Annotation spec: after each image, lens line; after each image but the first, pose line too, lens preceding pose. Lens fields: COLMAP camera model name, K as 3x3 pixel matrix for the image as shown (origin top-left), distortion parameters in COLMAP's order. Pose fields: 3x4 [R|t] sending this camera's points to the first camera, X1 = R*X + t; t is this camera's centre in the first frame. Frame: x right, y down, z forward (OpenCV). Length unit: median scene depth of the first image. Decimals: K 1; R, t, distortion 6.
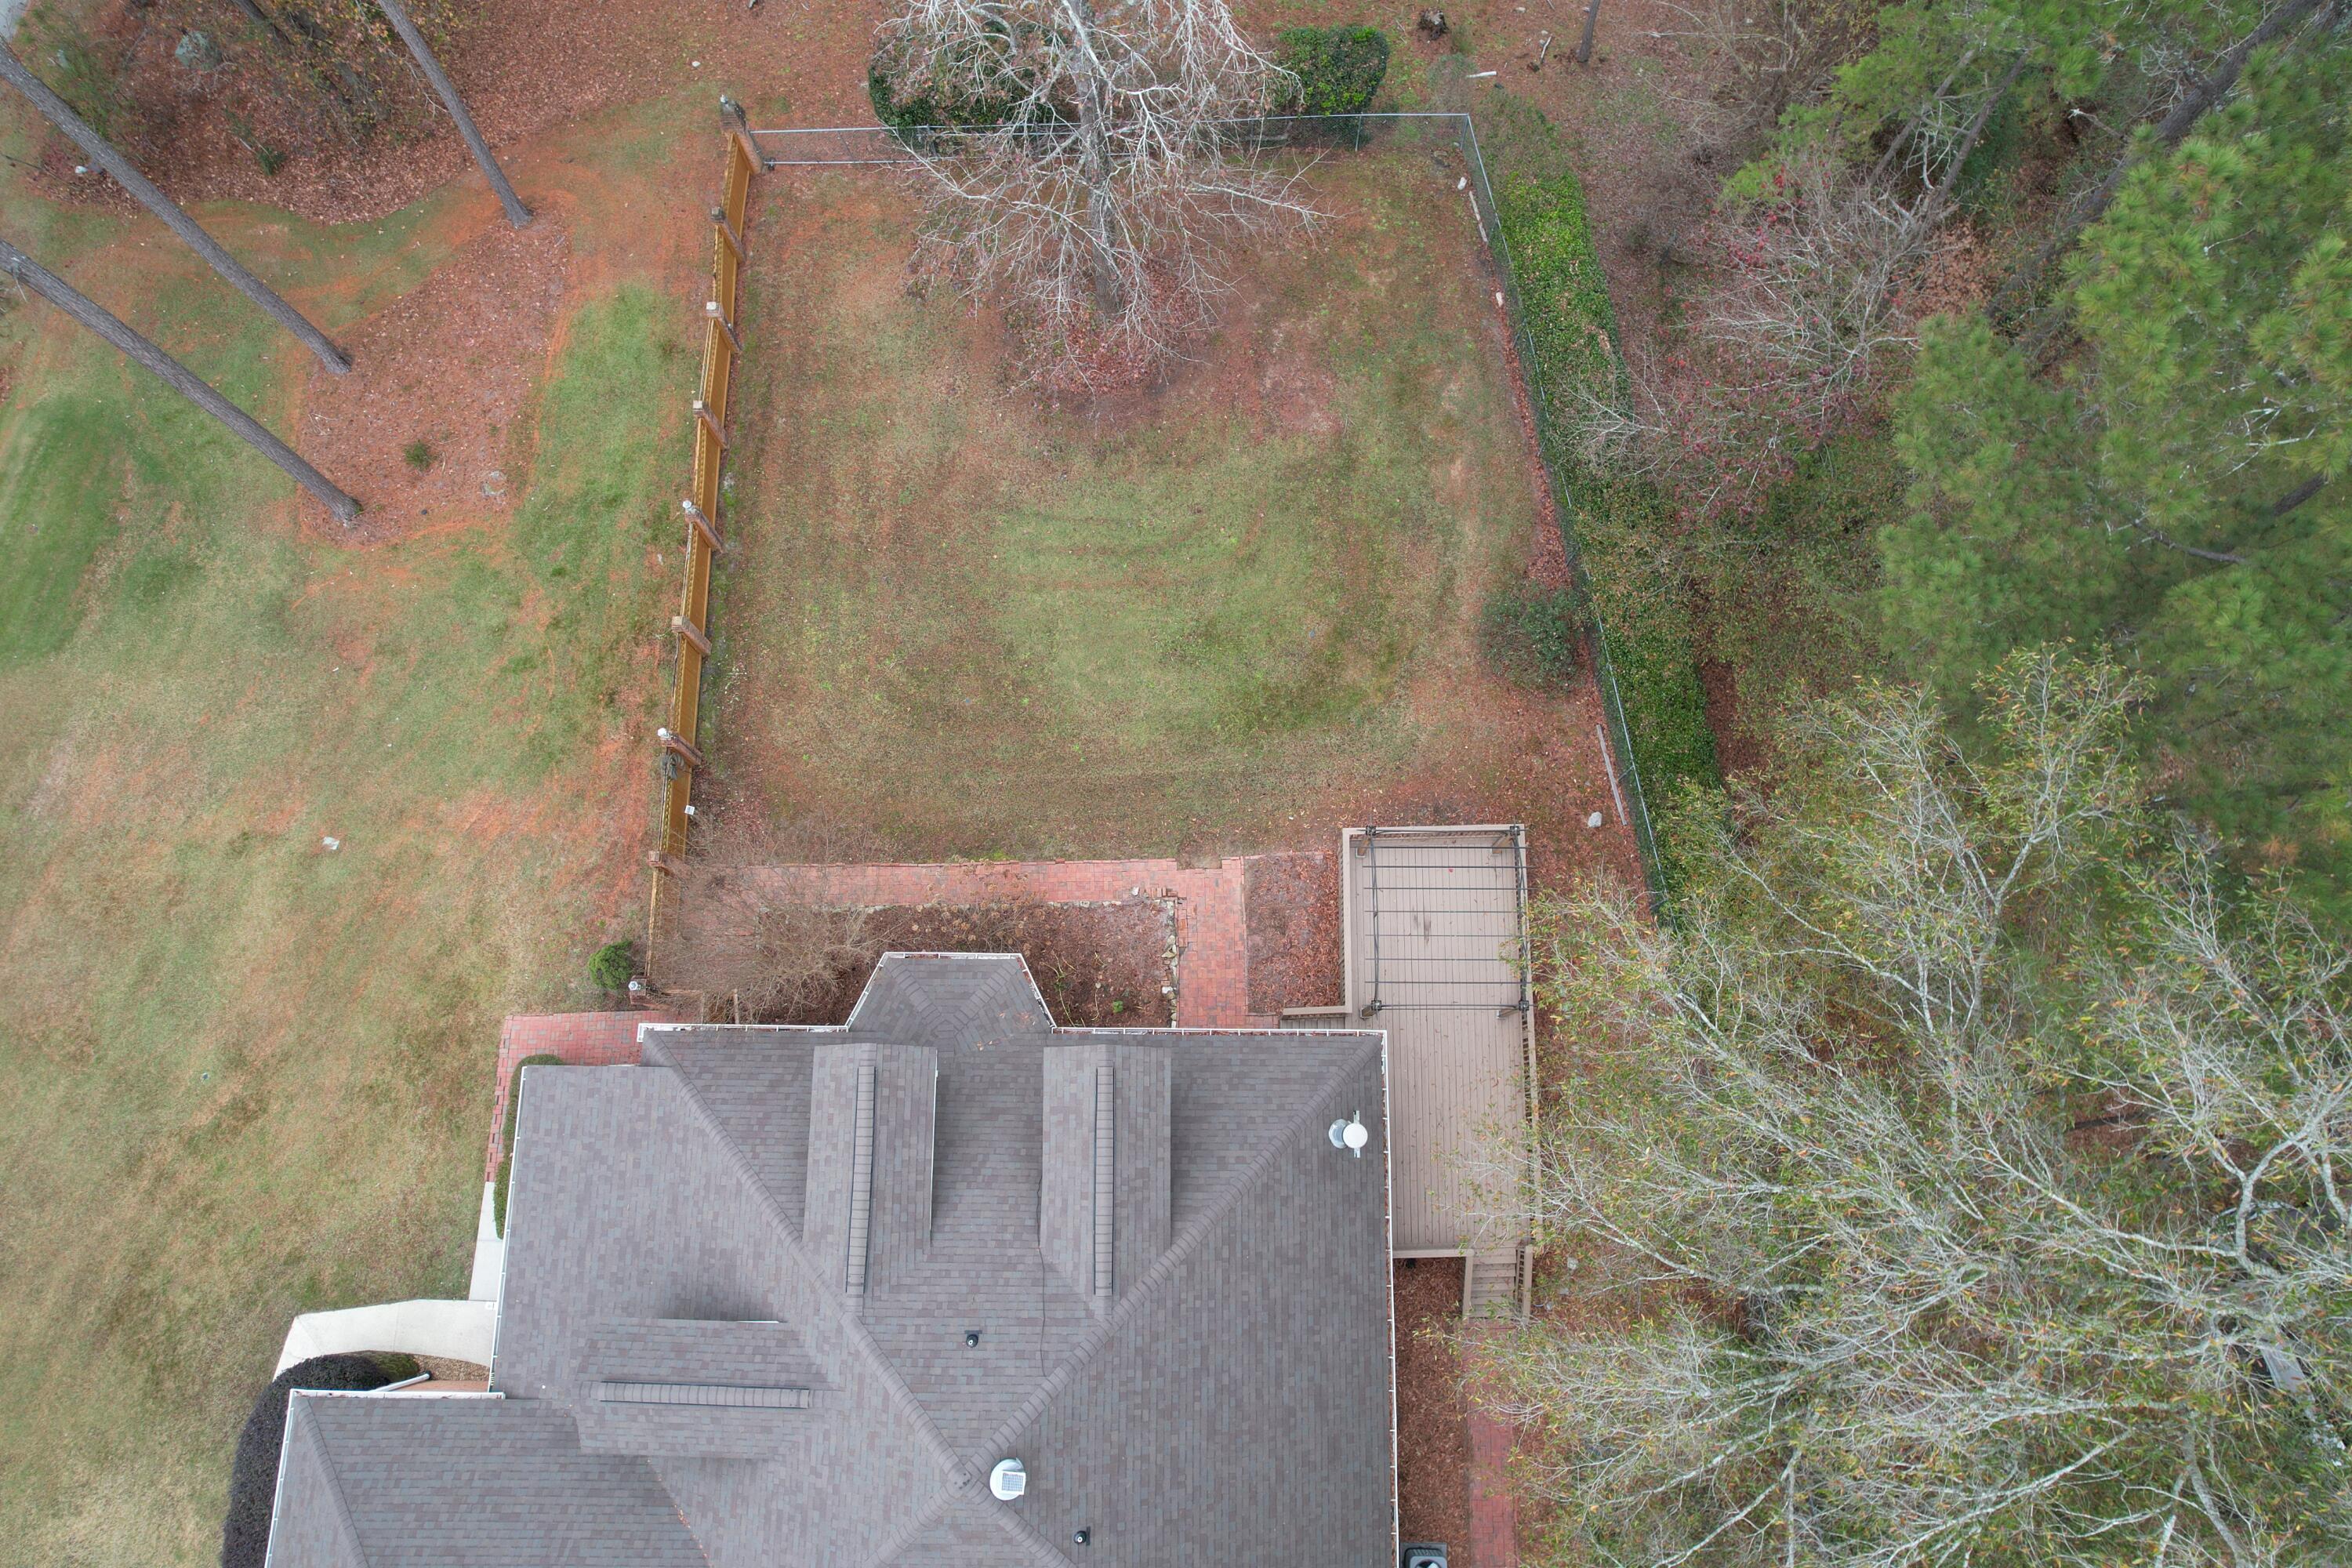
lens RADIAL K [[1540.2, 0, 1176.0], [0, 1540.2, 784.0], [0, 0, 1]] dist [0.003218, 0.001640]
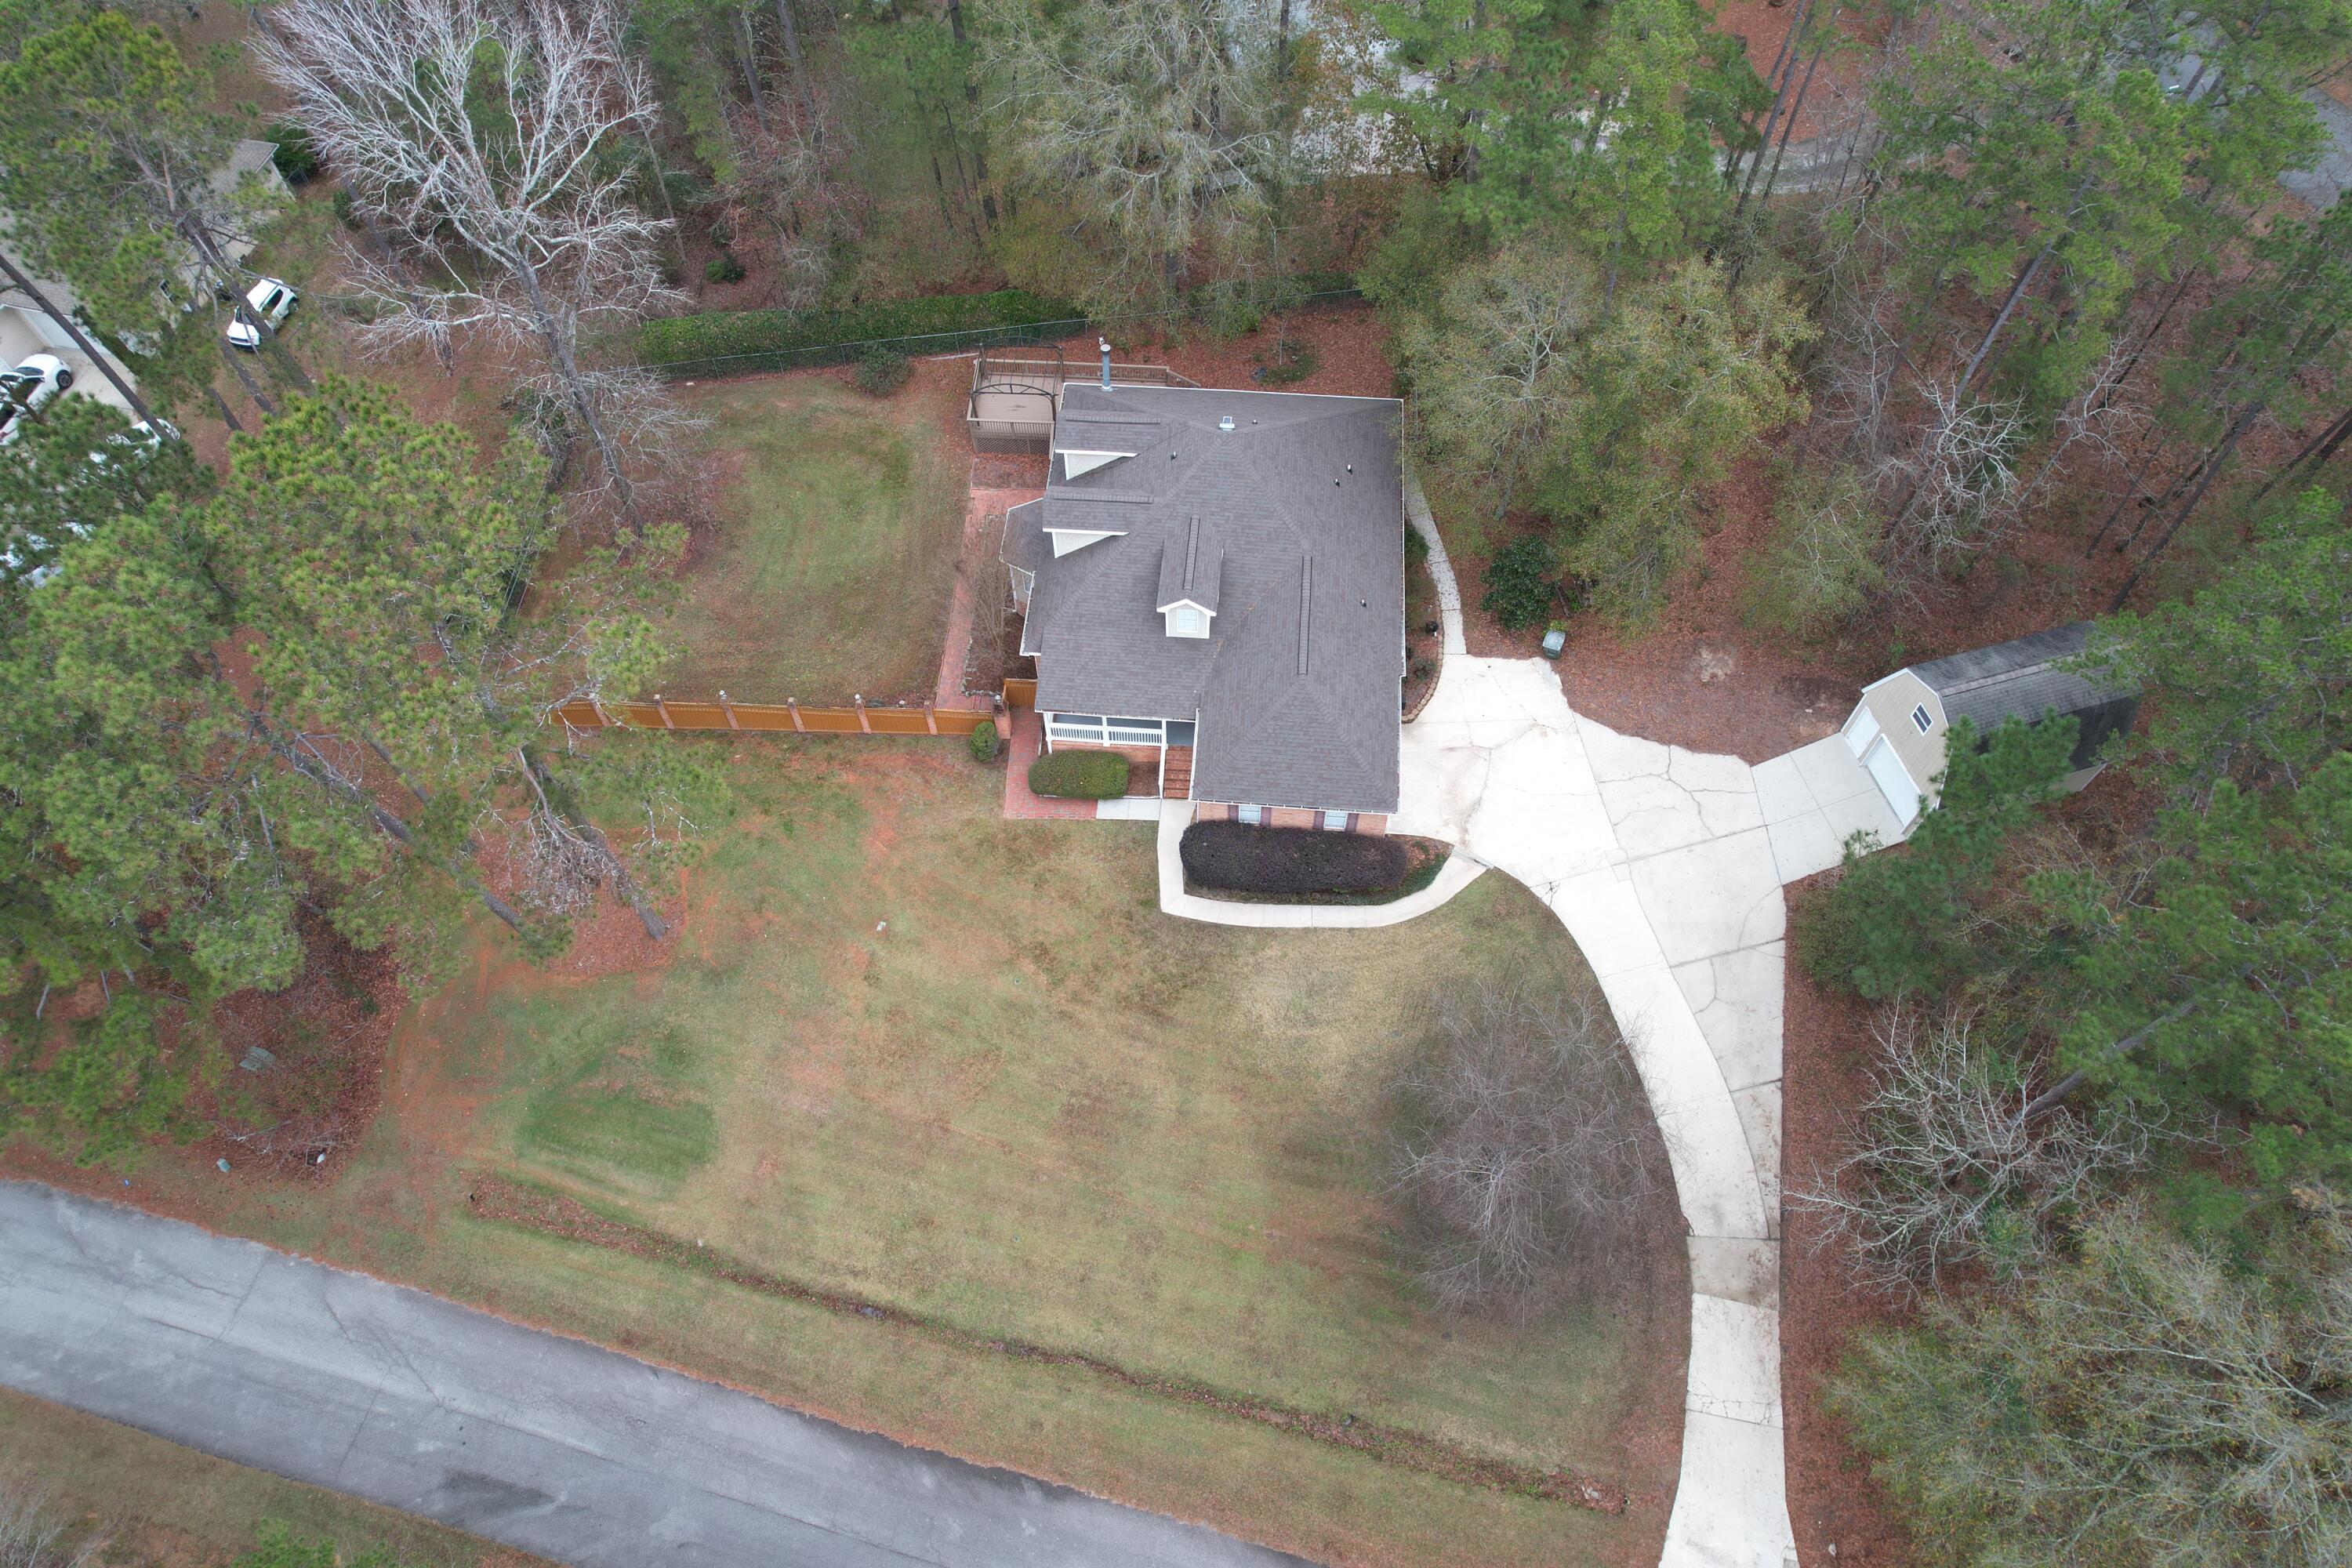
lens RADIAL K [[1523.1, 0, 1176.0], [0, 1523.1, 784.0], [0, 0, 1]] dist [-0.001681, -0.000371]
pose [[0.067230, -0.841604, 0.535894, -1.250011], [0.974368, 0.170949, 0.146232, 0.080128], [-0.214680, 0.512327, 0.831525, -0.457365]]
